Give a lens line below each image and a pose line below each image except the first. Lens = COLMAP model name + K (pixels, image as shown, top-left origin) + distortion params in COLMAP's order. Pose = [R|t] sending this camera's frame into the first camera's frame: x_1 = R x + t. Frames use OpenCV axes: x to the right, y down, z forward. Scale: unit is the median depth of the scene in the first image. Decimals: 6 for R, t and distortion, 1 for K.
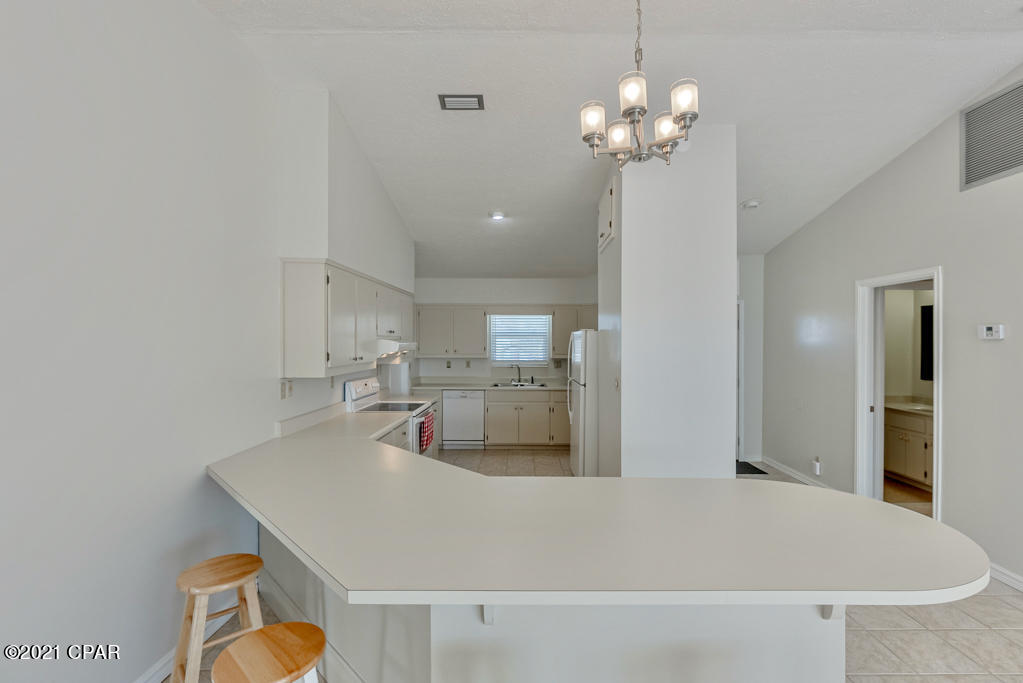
lens RADIAL K [[463.9, 0, 521.1], [0, 463.9, 340.8], [0, 0, 1]] dist [-0.002328, 0.000211]
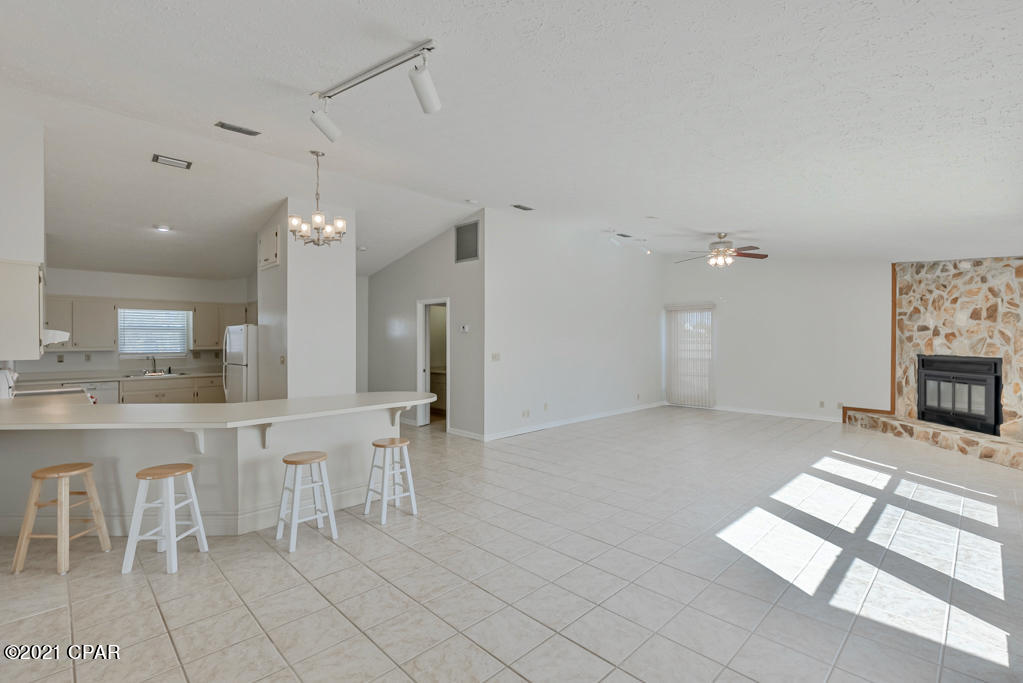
lens RADIAL K [[463.9, 0, 521.1], [0, 463.9, 340.8], [0, 0, 1]] dist [-0.002328, 0.000211]
pose [[0.691792, -0.005892, 0.722073, -0.276196], [0.002979, 0.999981, 0.005305, 0.018160], [-0.722091, -0.001518, 0.691797, -0.497296]]
